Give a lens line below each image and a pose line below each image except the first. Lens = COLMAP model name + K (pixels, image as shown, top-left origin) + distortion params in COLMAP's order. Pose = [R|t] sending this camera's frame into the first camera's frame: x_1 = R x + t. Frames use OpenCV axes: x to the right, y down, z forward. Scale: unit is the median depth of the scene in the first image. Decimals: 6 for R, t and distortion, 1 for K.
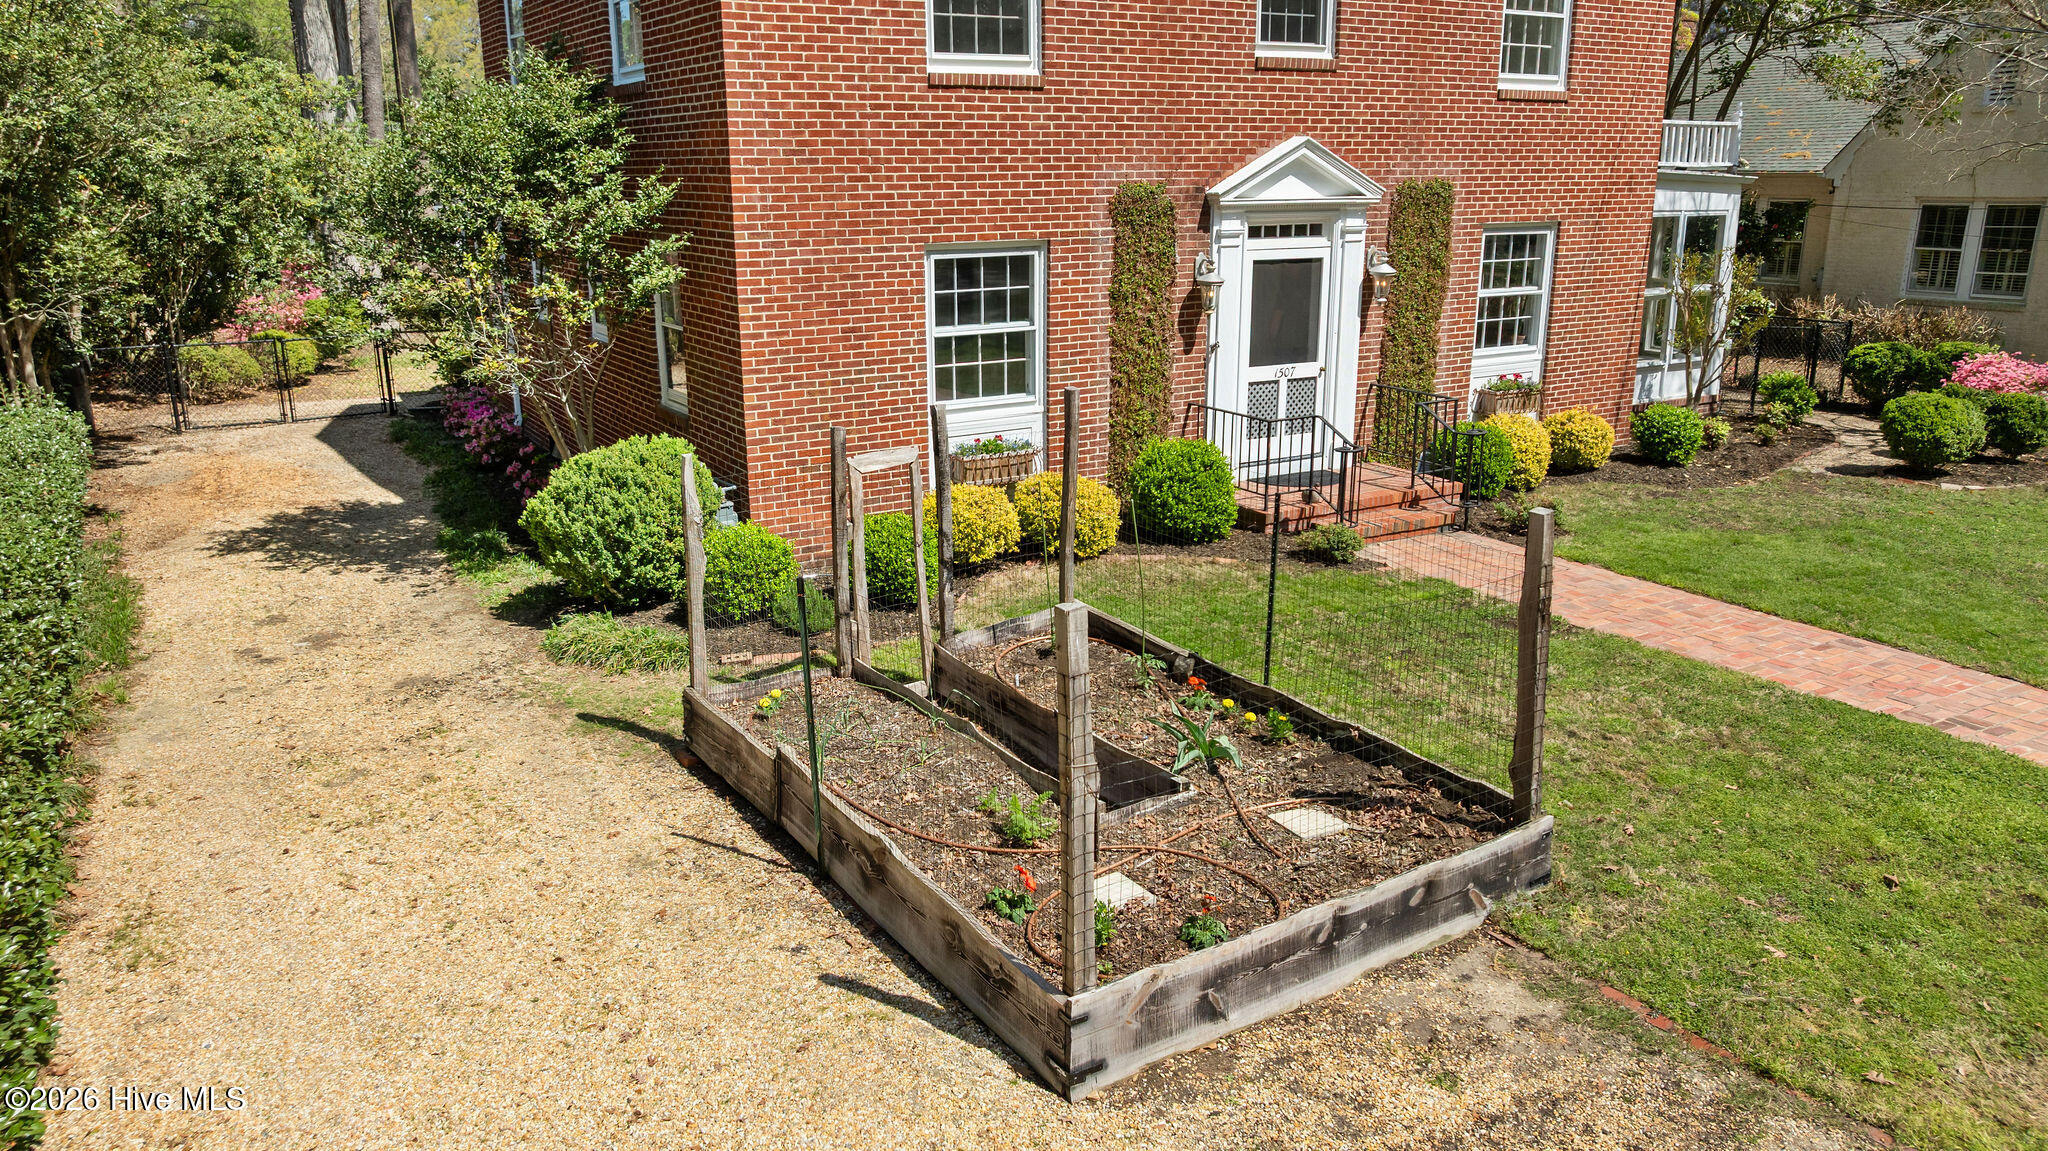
lens RADIAL K [[1448.2, 0, 1028.6], [0, 1448.2, 574.5], [0, 0, 1]] dist [-0.014189, -0.001334]
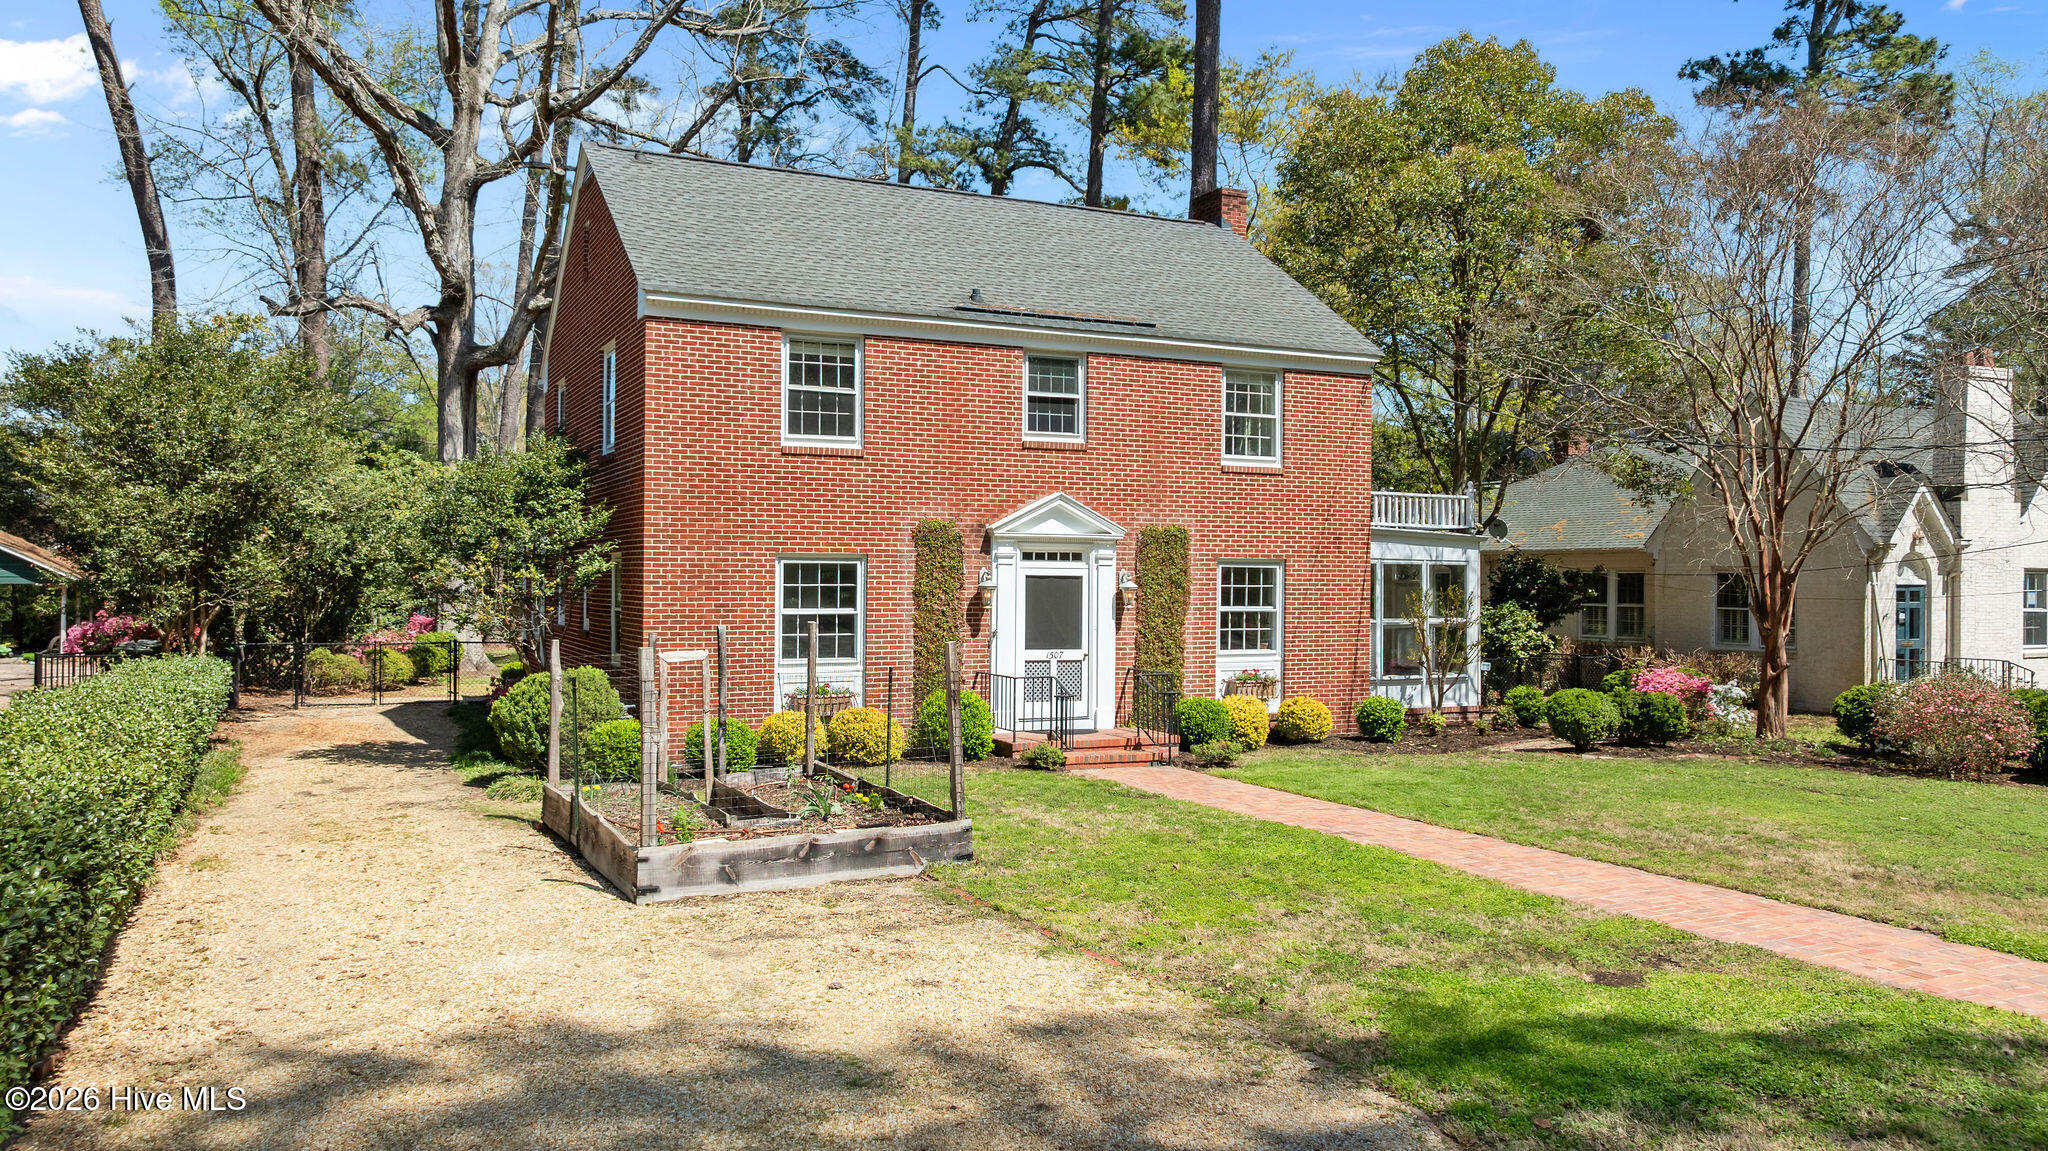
lens RADIAL K [[1469.4, 0, 1027.9], [0, 1469.4, 570.3], [0, 0, 1]] dist [-0.008784, -0.003485]
pose [[0.995929, 0.011501, -0.089405, 0.288578], [-0.035909, 0.960353, -0.276464, 0.180811], [0.082681, 0.278549, 0.956857, -0.393819]]
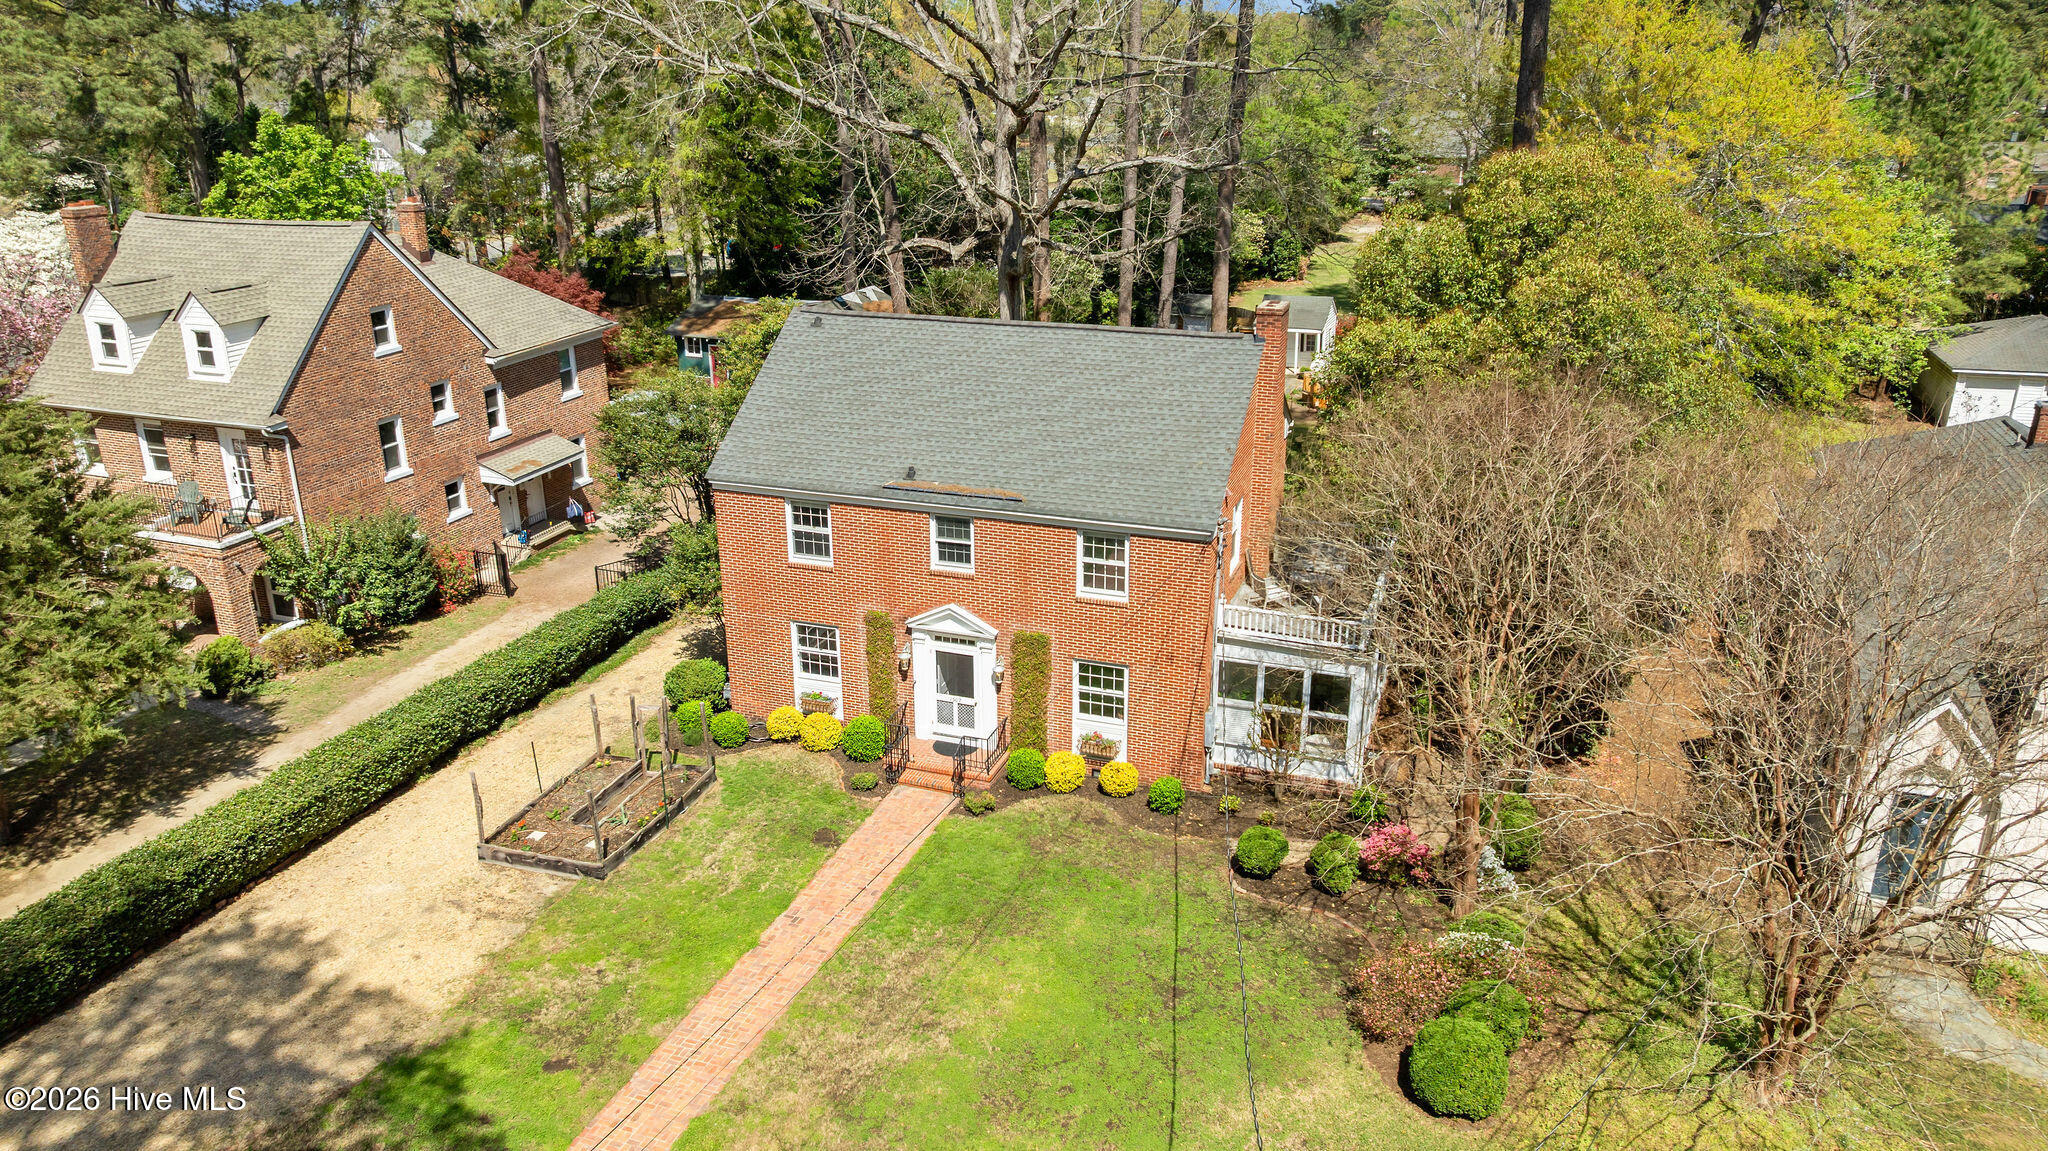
lens RADIAL K [[1448.2, 0, 1028.6], [0, 1448.2, 574.5], [0, 0, 1]] dist [-0.014189, -0.001334]
pose [[0.639392, 0.268424, -0.720504, 1.846269], [-0.211403, 0.962339, 0.170915, -0.749442], [0.739247, 0.043035, 0.672058, -0.412031]]
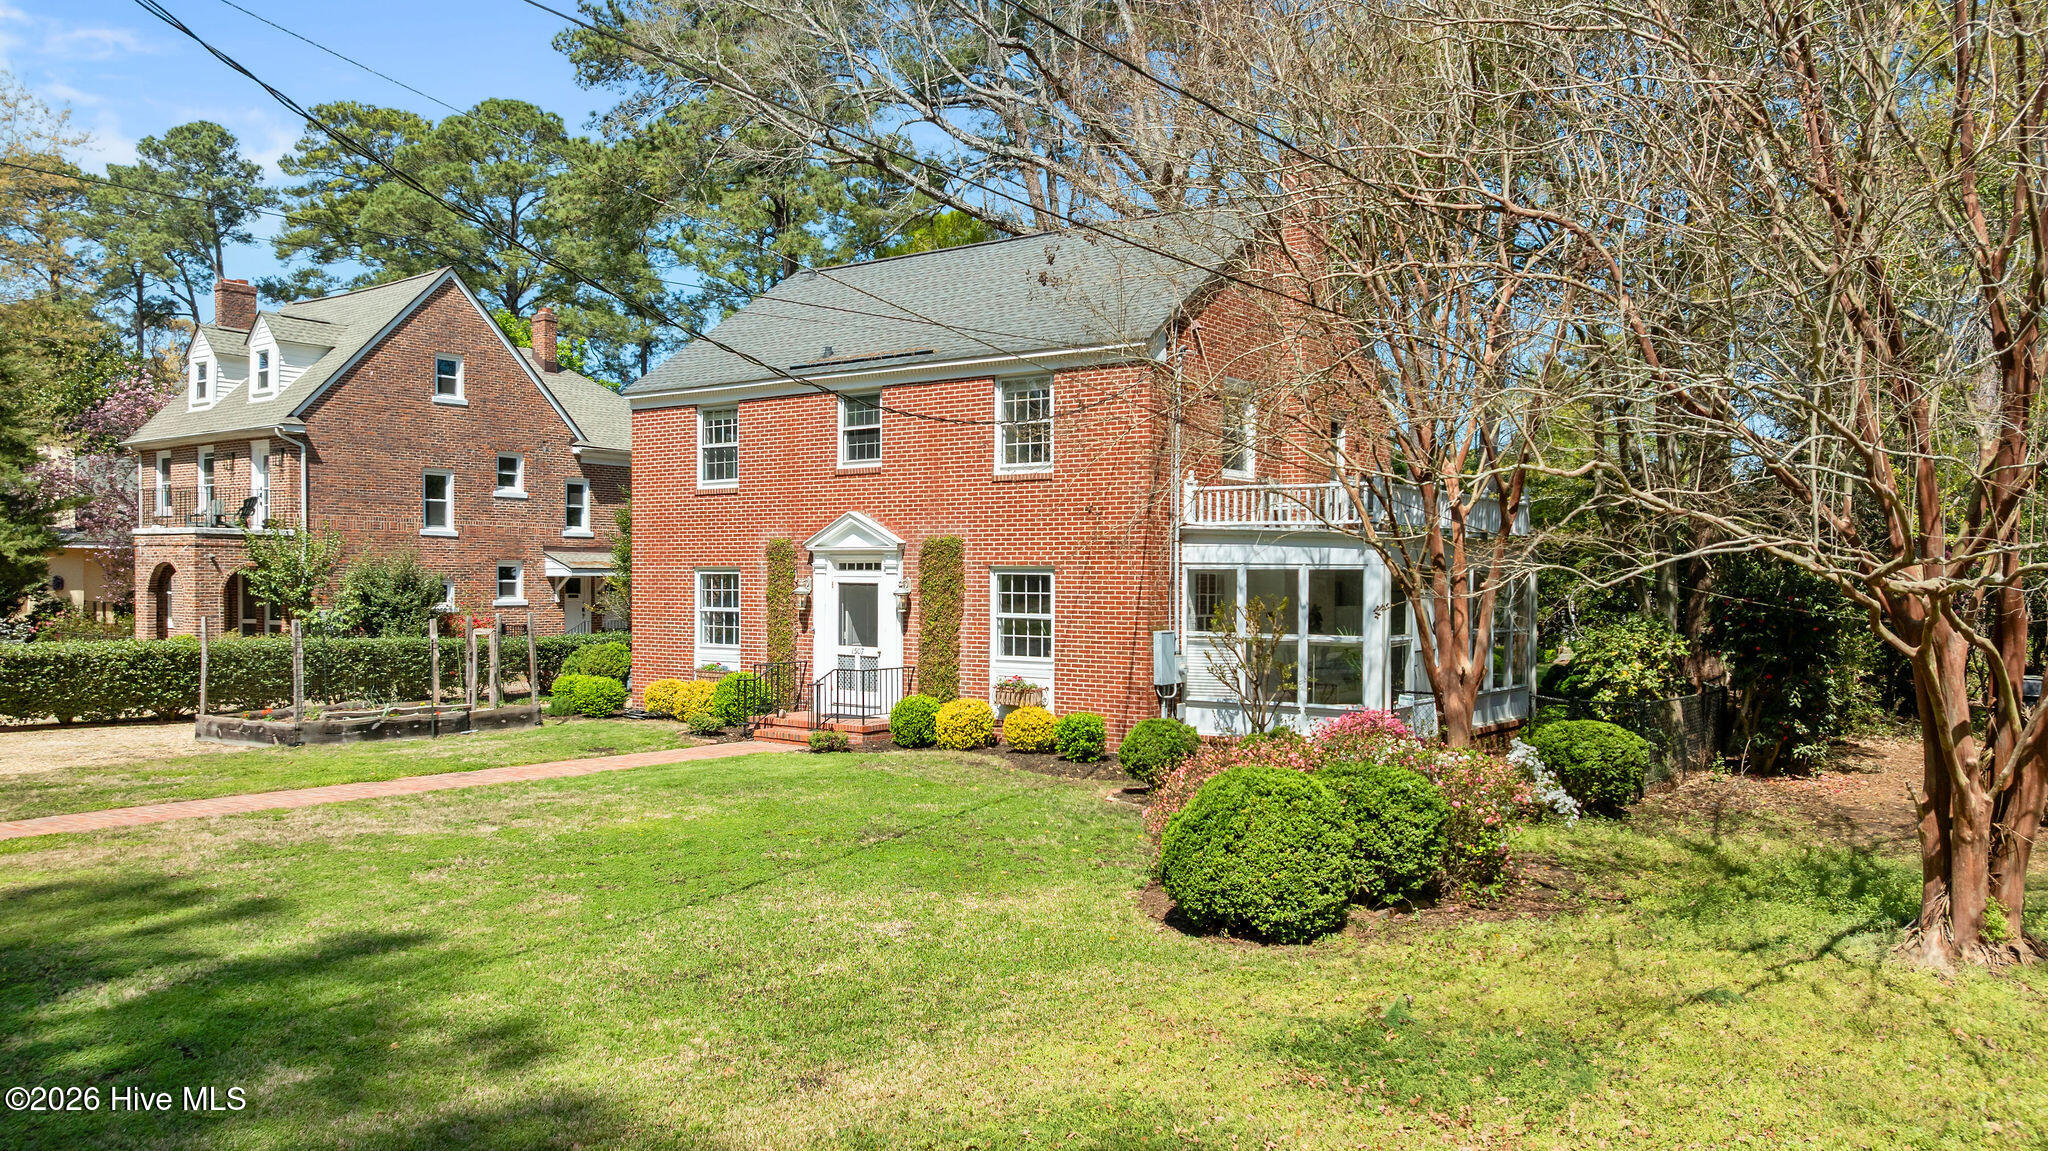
lens RADIAL K [[1491.5, 0, 1026.5], [0, 1491.5, 612.9], [0, 0, 1]] dist [-0.012385, -0.003903]
pose [[0.388507, 0.027582, -0.921033, 1.867025], [-0.260112, 0.962183, -0.080905, -0.098917], [0.883971, 0.271004, 0.380989, 0.539800]]
